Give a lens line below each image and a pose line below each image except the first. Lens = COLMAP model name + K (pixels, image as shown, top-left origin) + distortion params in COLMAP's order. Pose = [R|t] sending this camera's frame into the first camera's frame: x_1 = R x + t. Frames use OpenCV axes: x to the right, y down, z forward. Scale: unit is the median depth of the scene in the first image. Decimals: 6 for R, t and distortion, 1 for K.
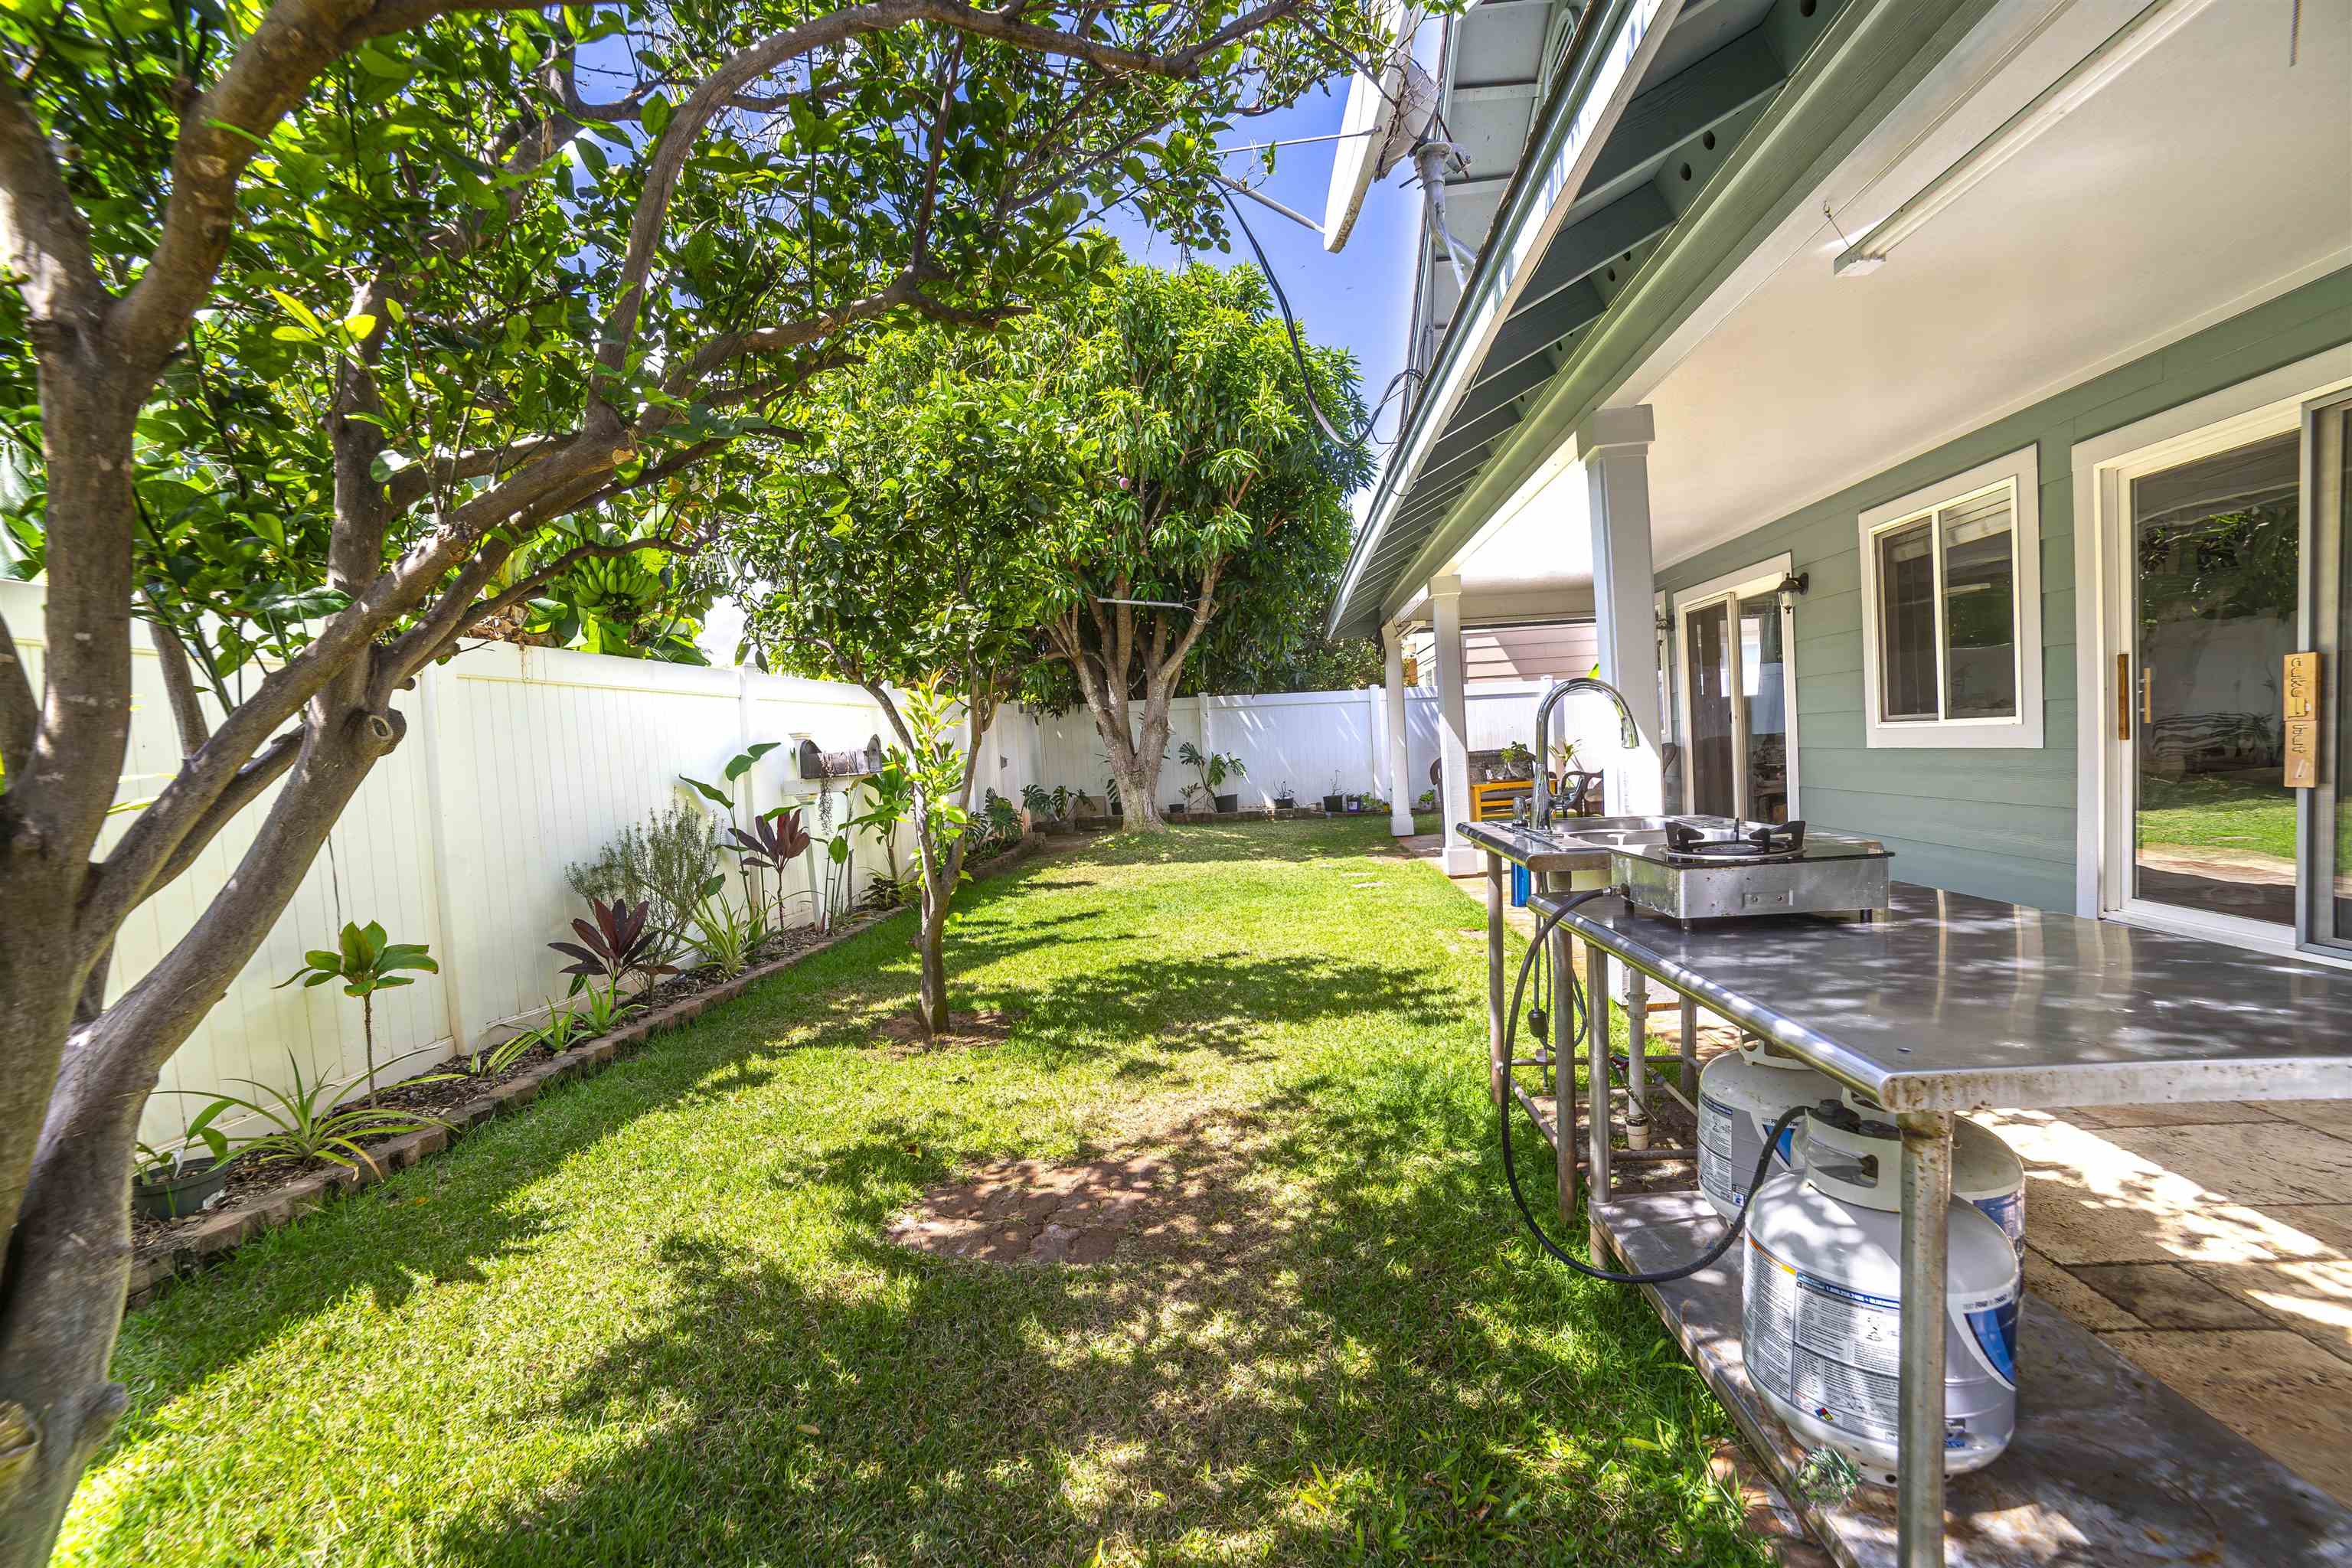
lens RADIAL K [[986.4, 0, 1167.5], [0, 986.4, 810.6], [0, 0, 1]] dist [-0.096316, 0.030589]
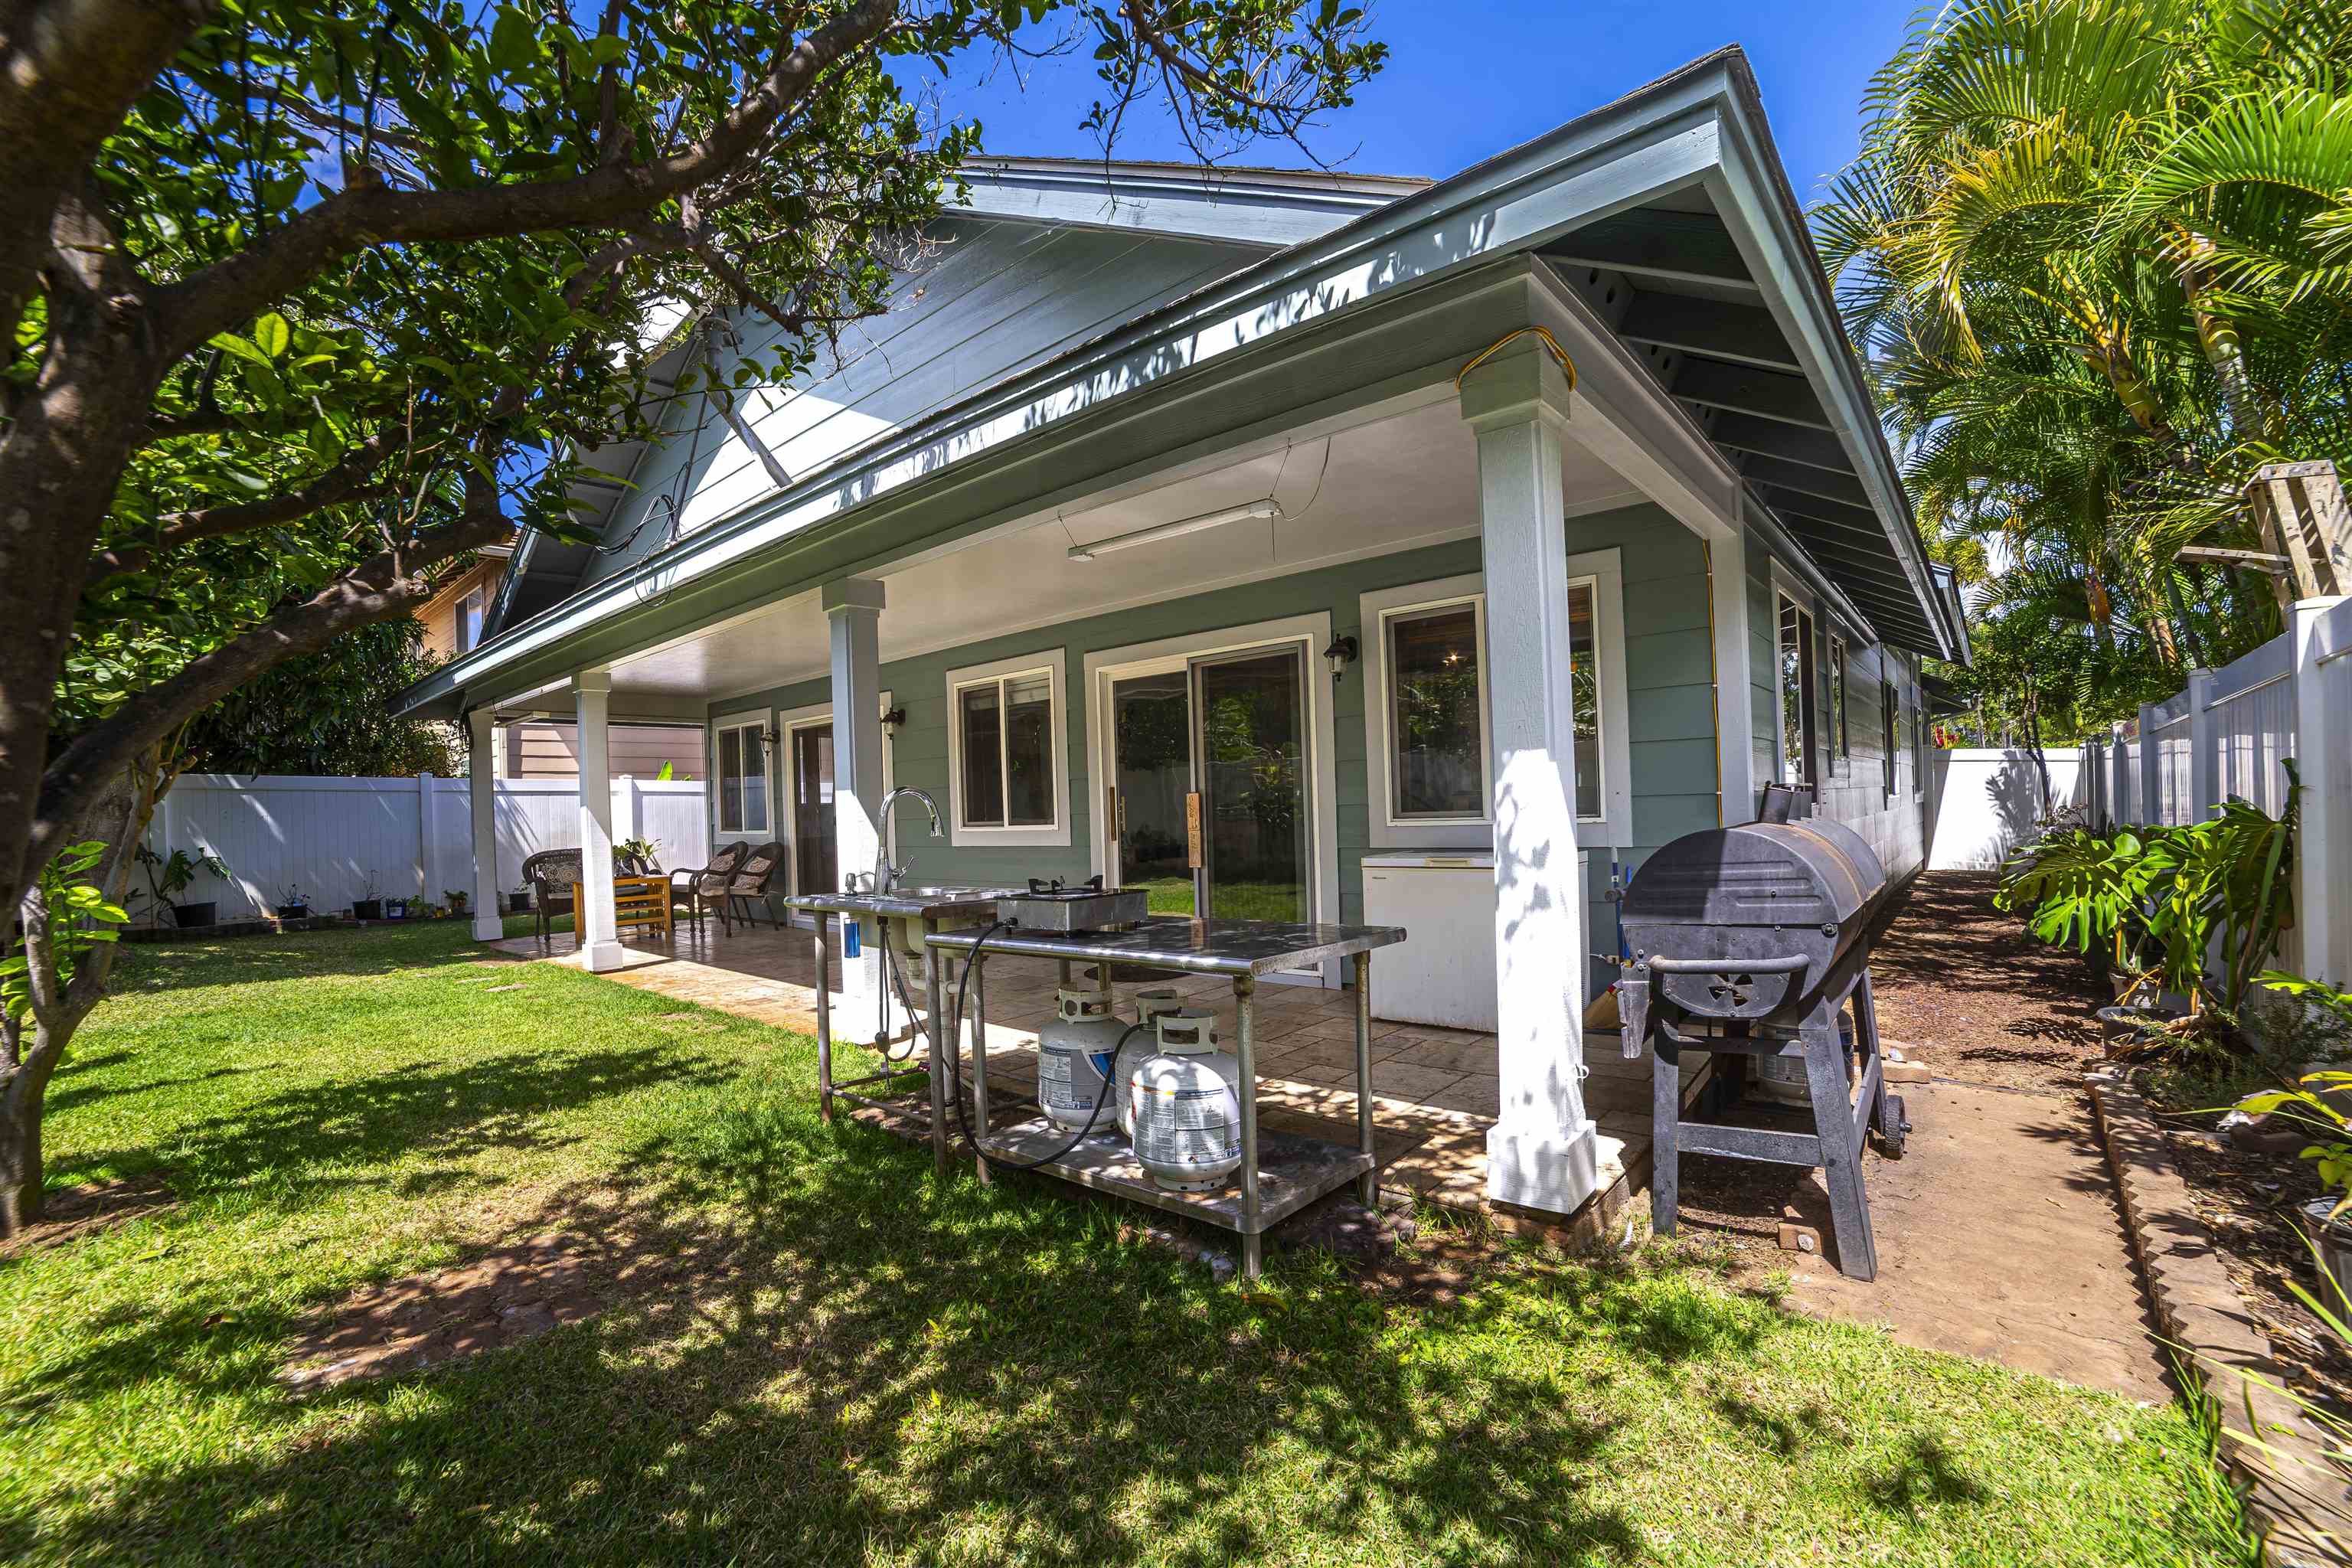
lens RADIAL K [[986.4, 0, 1167.5], [0, 986.4, 810.6], [0, 0, 1]] dist [-0.096316, 0.030589]
pose [[0.581842, 0.045050, 0.812053, -0.329570], [0.043253, 0.995338, -0.086210, 0.025762], [-0.812151, 0.085285, 0.577181, -0.077509]]
